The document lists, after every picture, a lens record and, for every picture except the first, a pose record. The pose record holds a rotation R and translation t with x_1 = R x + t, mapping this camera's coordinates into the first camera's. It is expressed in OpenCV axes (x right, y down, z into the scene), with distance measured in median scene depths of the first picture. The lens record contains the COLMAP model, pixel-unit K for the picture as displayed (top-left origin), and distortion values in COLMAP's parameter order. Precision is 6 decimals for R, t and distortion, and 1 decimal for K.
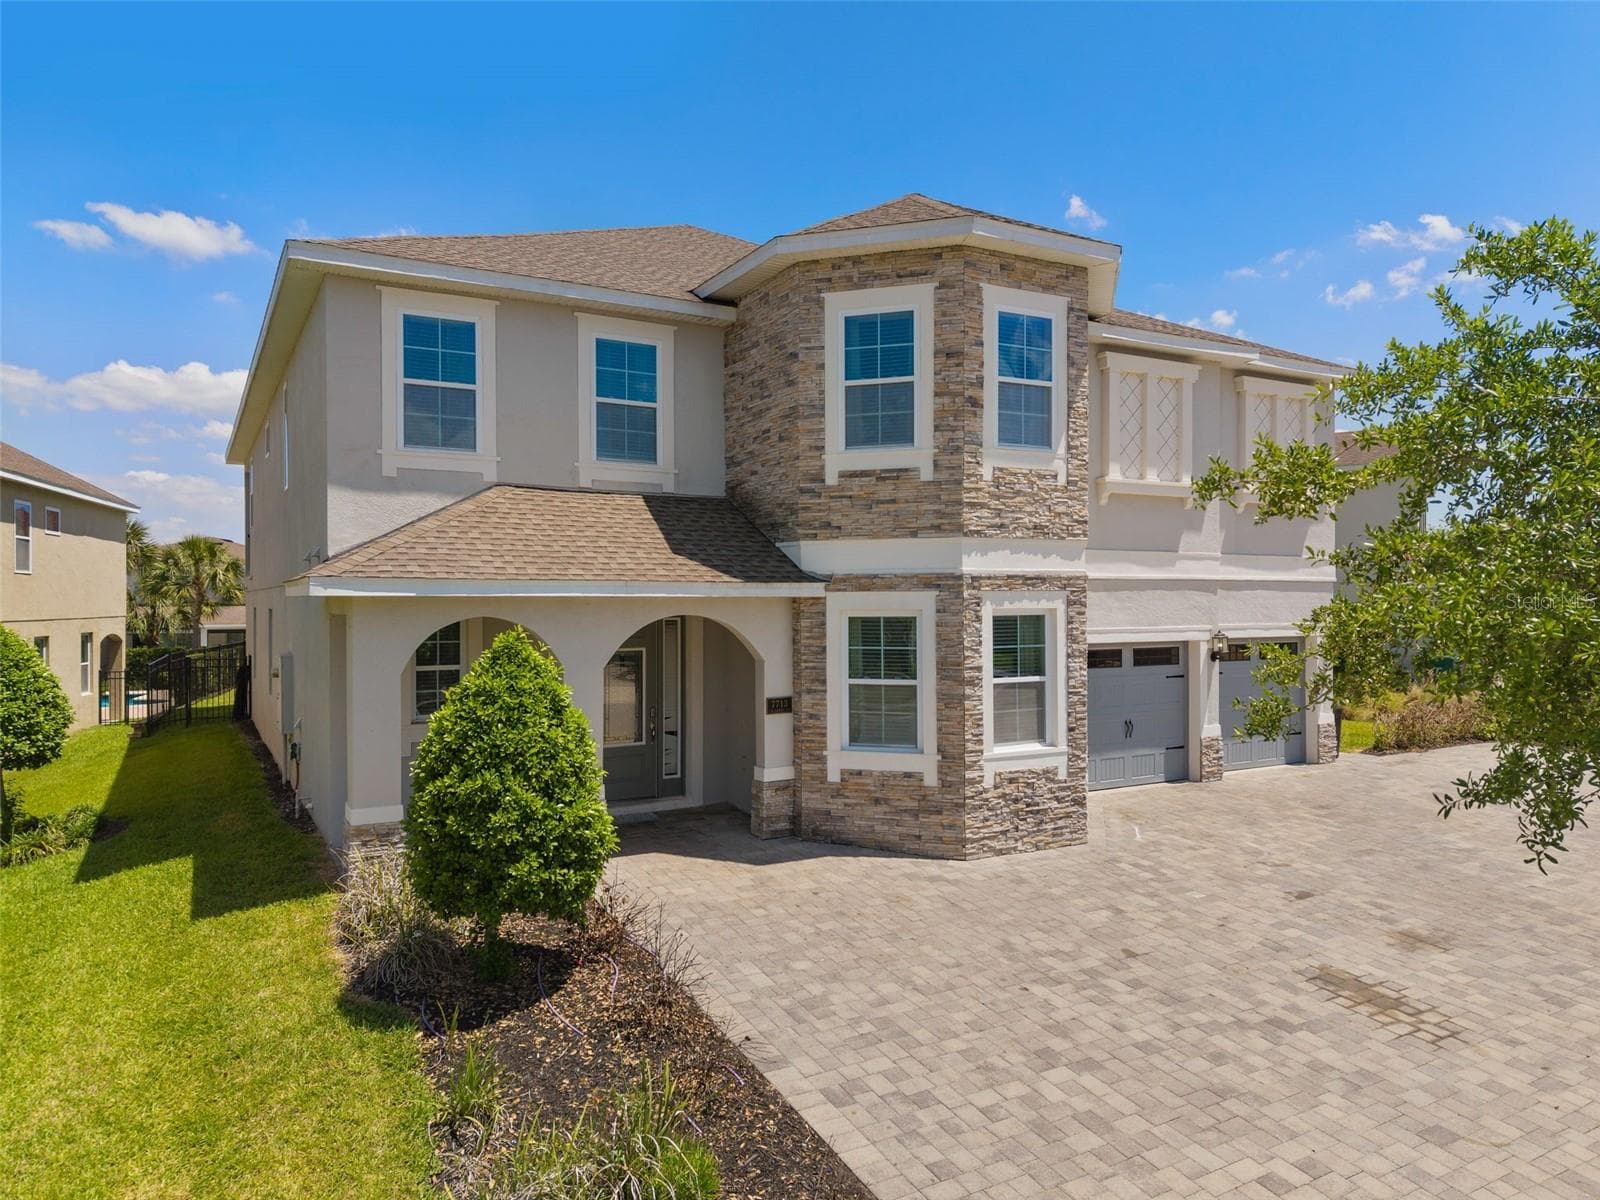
lens RADIAL K [[1067.0, 0, 800.0], [0, 1067.0, 600.0], [0, 0, 1]] dist [0.052734, -0.054778]
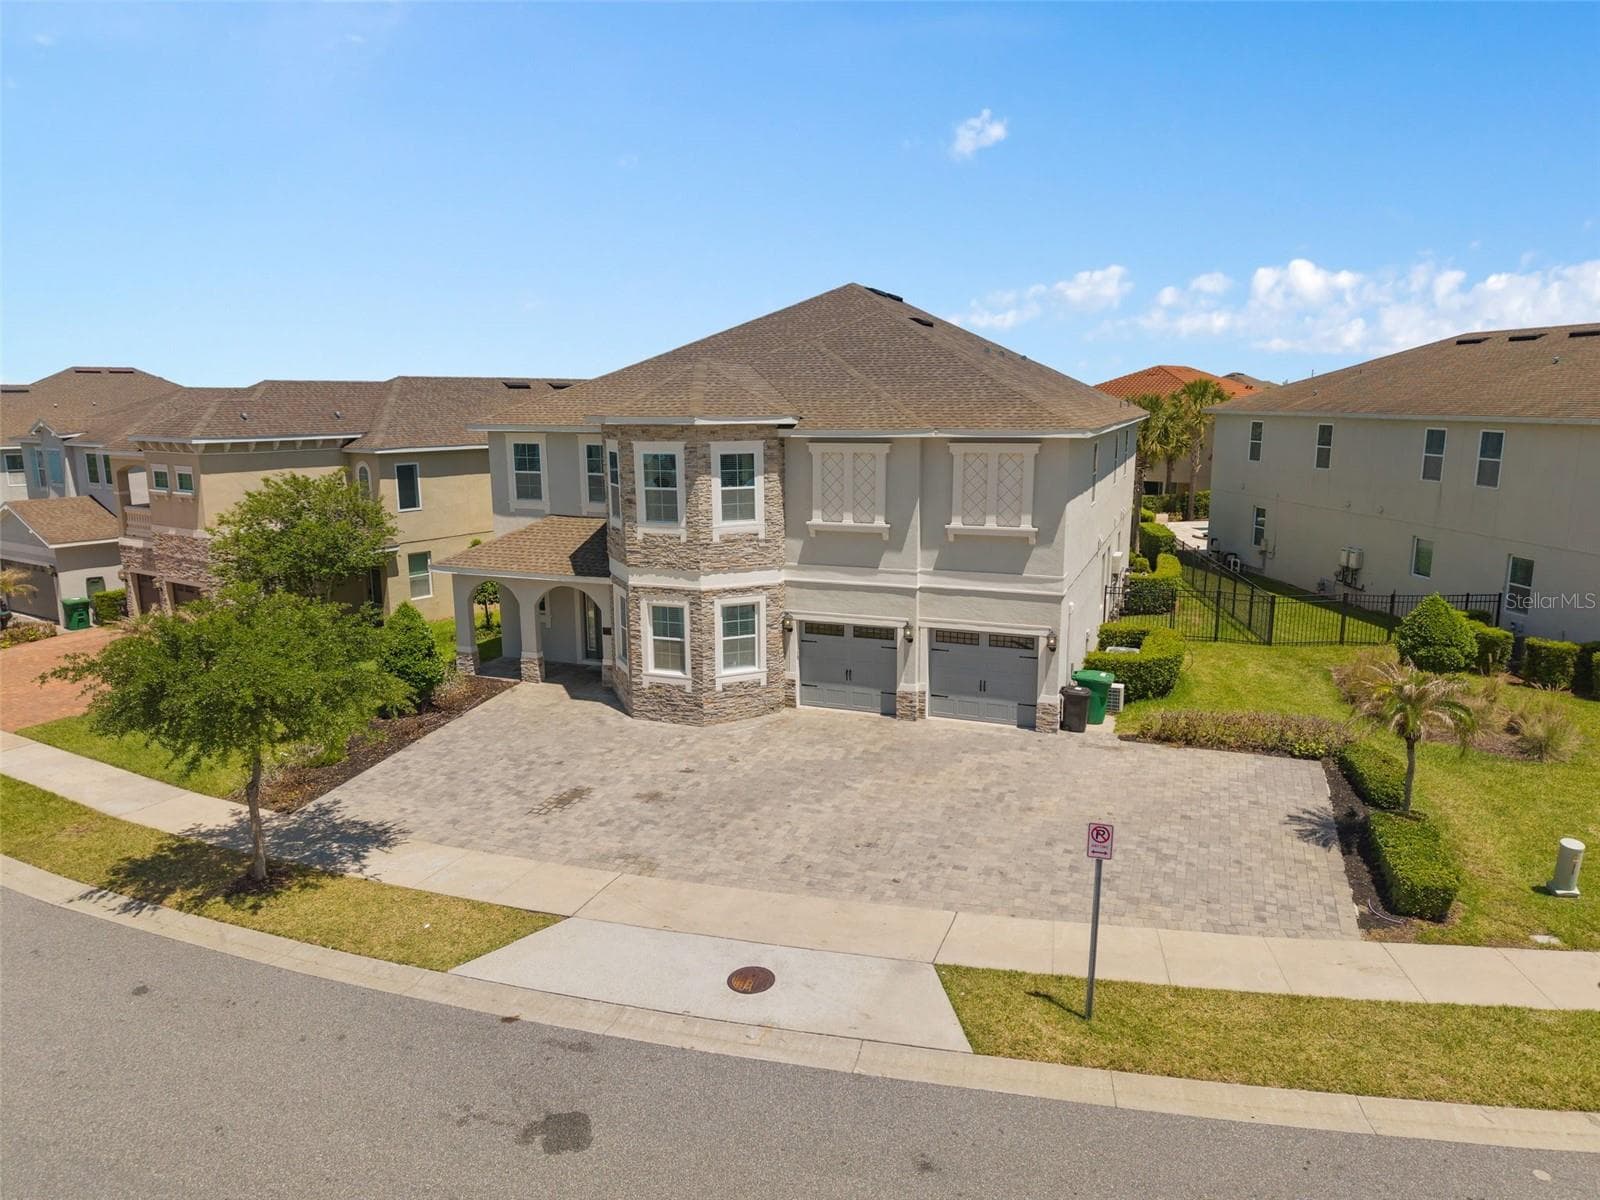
lens RADIAL K [[1067.0, 0, 800.0], [0, 1067.0, 600.0], [0, 0, 1]] dist [0.052734, -0.054778]
pose [[0.631608, 0.146318, -0.761355, 1.902740], [0.003013, 0.981559, 0.191137, -0.382348], [0.775282, -0.123018, 0.619520, -0.019024]]
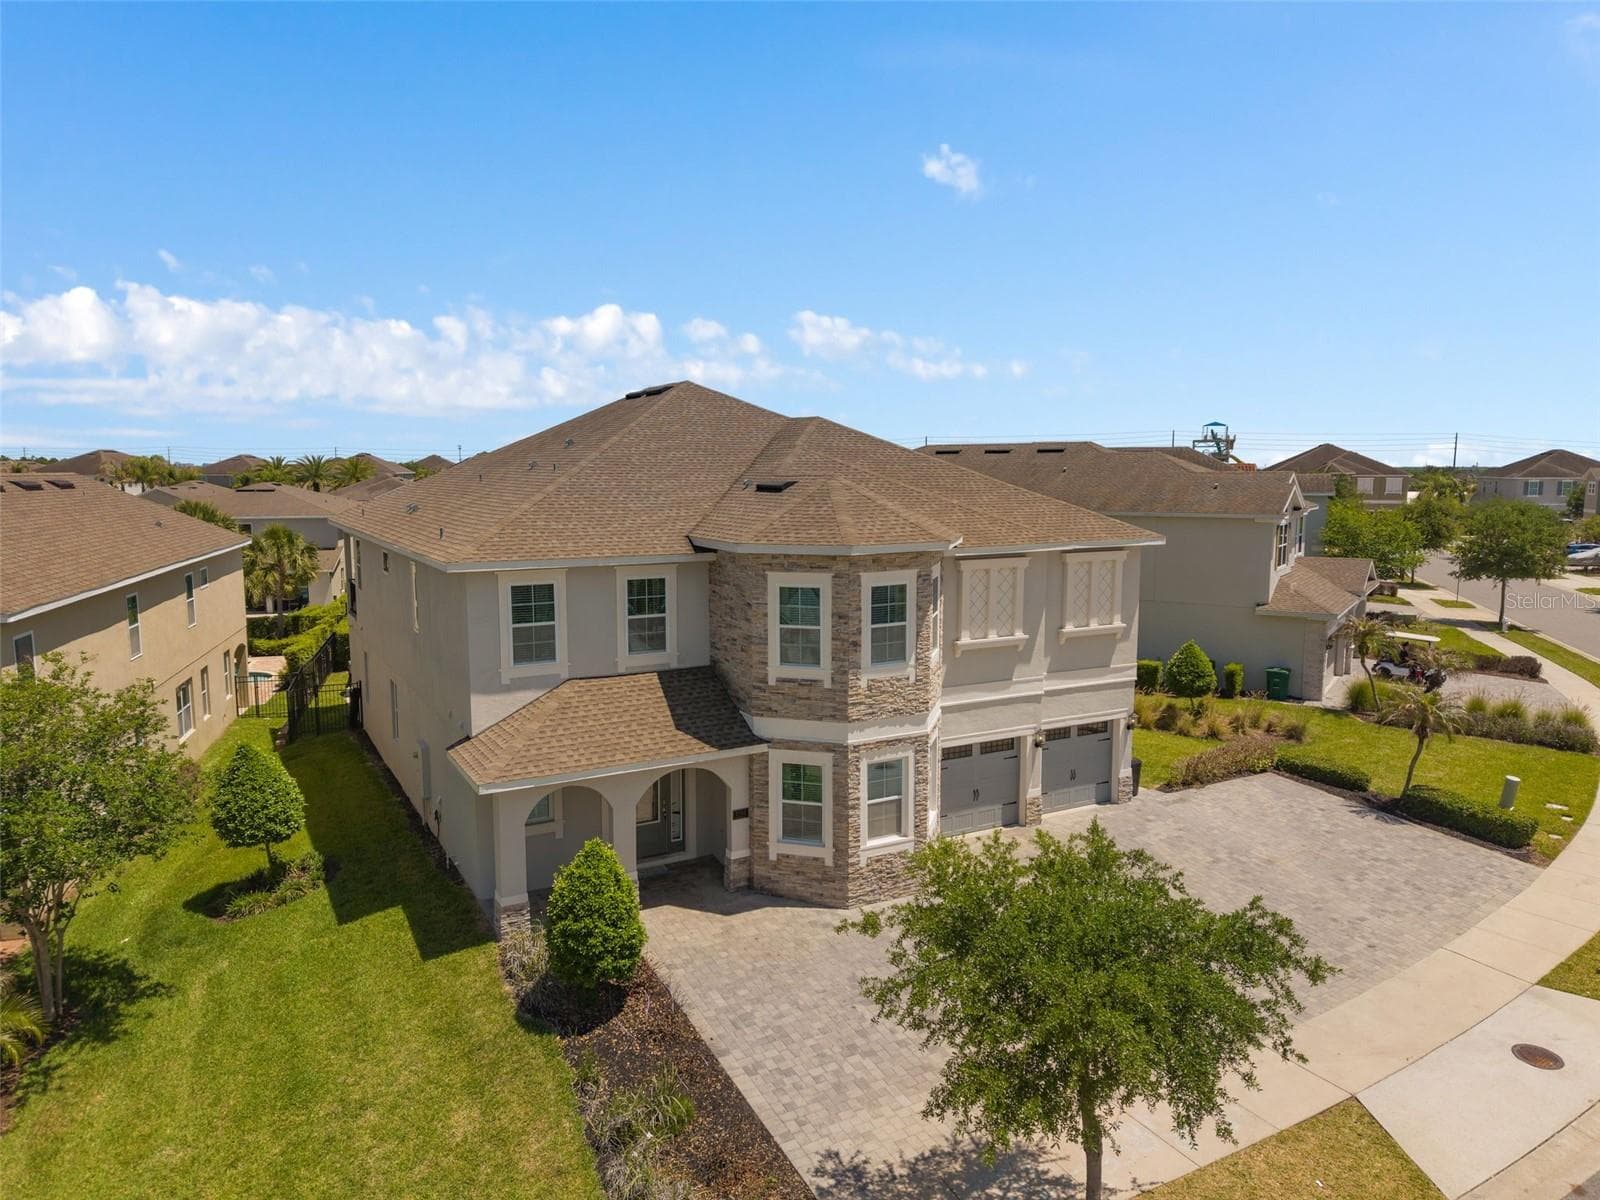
lens RADIAL K [[1059.1, 0, 801.6], [0, 1059.1, 588.8], [0, 0, 1]] dist [0.049133, -0.052111]
pose [[0.999971, 0.003527, -0.006781, 0.088542], [-0.002764, 0.993991, 0.109427, -0.446766], [0.007126, -0.109405, 0.993972, -0.627983]]
